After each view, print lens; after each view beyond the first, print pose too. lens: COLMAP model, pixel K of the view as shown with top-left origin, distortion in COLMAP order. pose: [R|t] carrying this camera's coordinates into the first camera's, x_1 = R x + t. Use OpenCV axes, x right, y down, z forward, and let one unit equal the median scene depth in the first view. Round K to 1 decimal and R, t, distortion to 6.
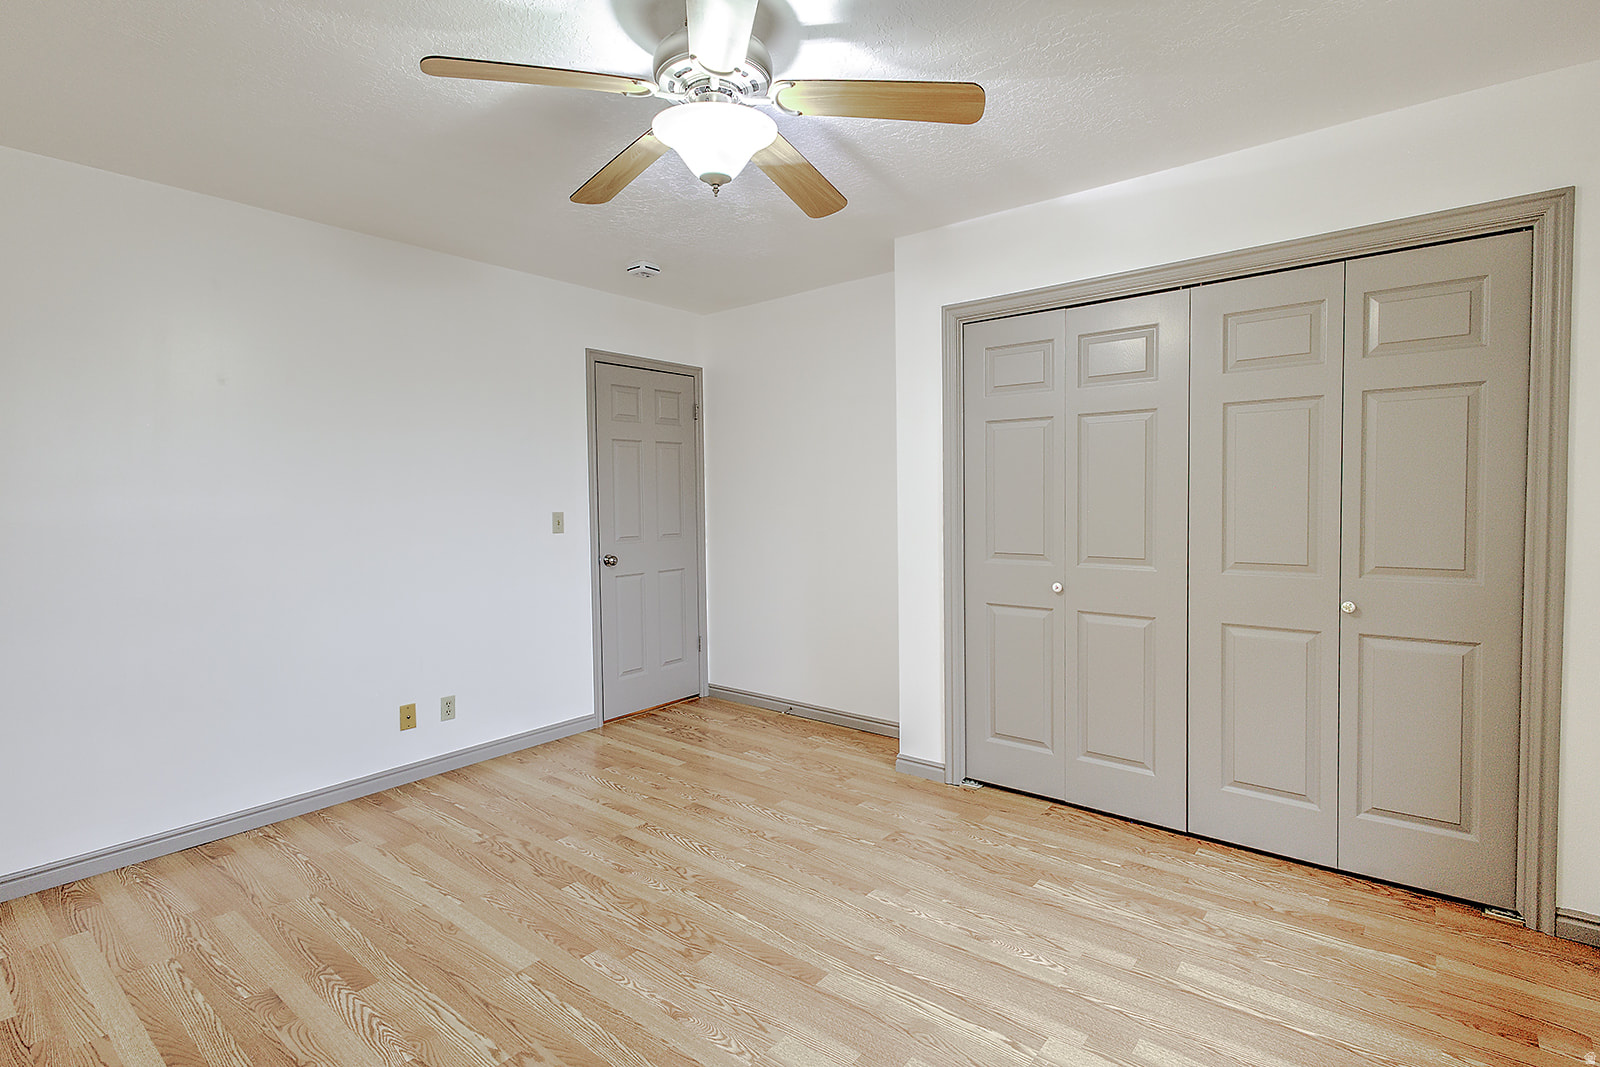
lens RADIAL K [[774.1, 0, 791.0], [0, 774.1, 533.6], [0, 0, 1]] dist [0.004876, 0.000519]
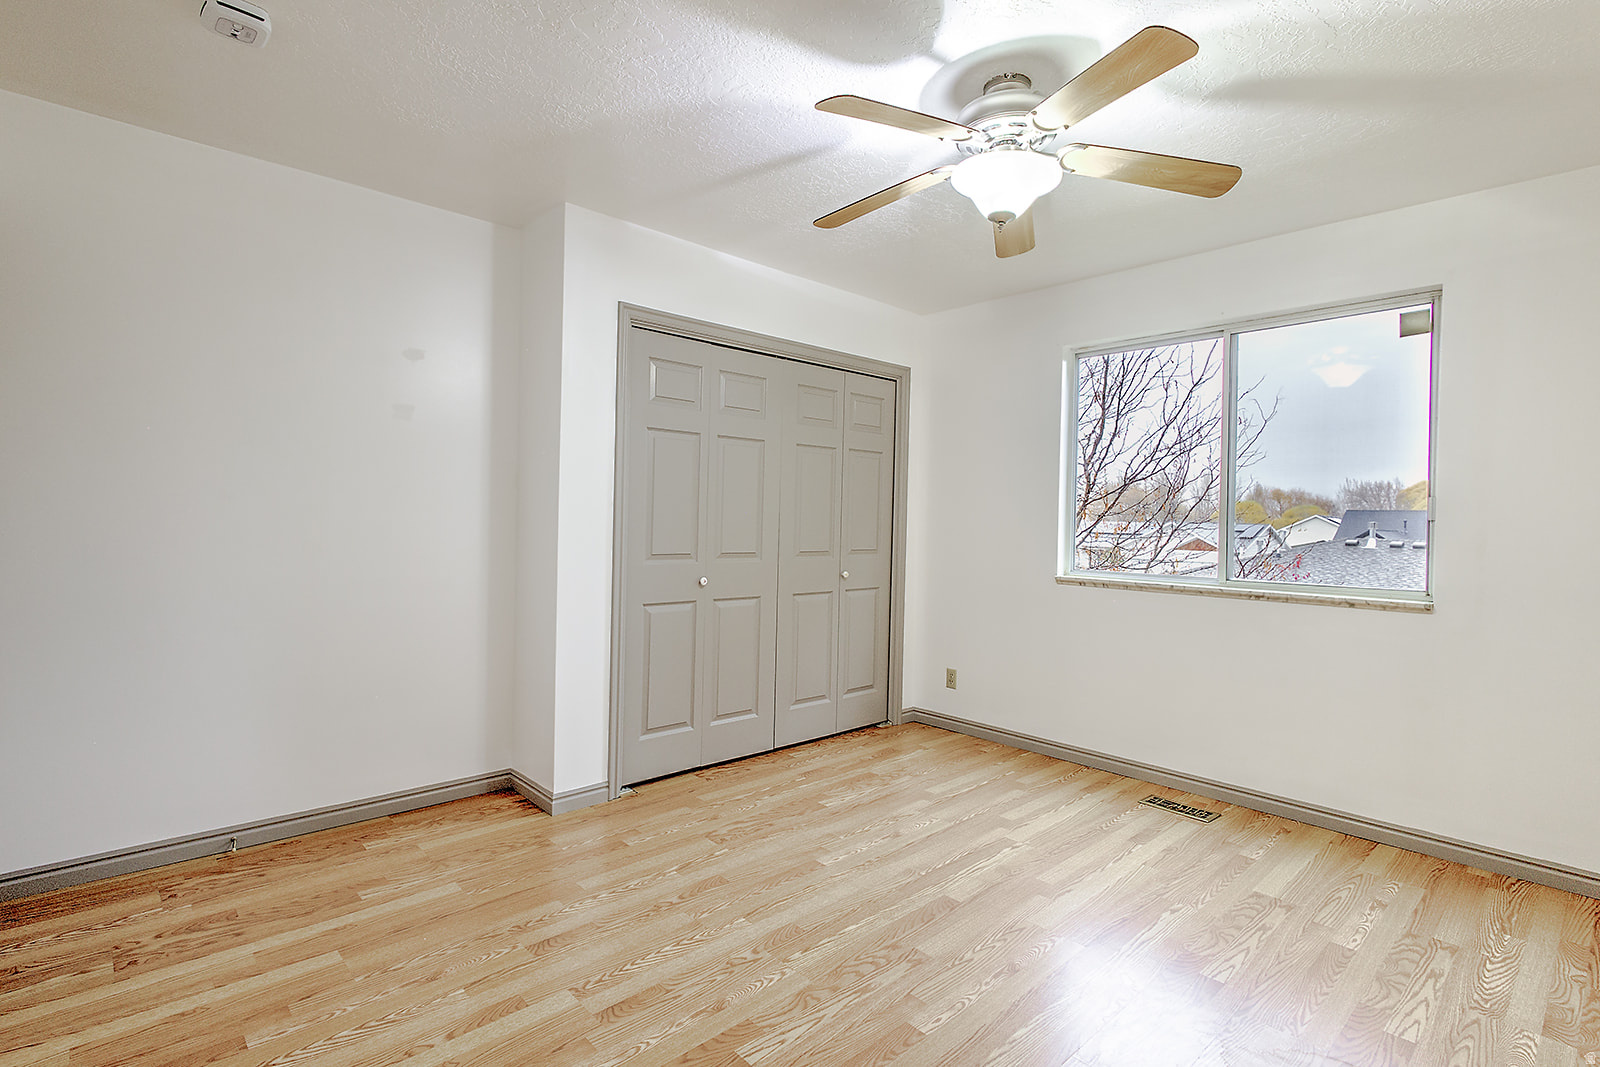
lens RADIAL K [[774.1, 0, 791.0], [0, 774.1, 533.6], [0, 0, 1]] dist [0.004876, 0.000519]
pose [[0.133791, -0.002010, 0.991008, -0.874584], [0.028078, 0.999604, -0.001763, 0.004550], [-0.990612, 0.028061, 0.133794, 0.794921]]
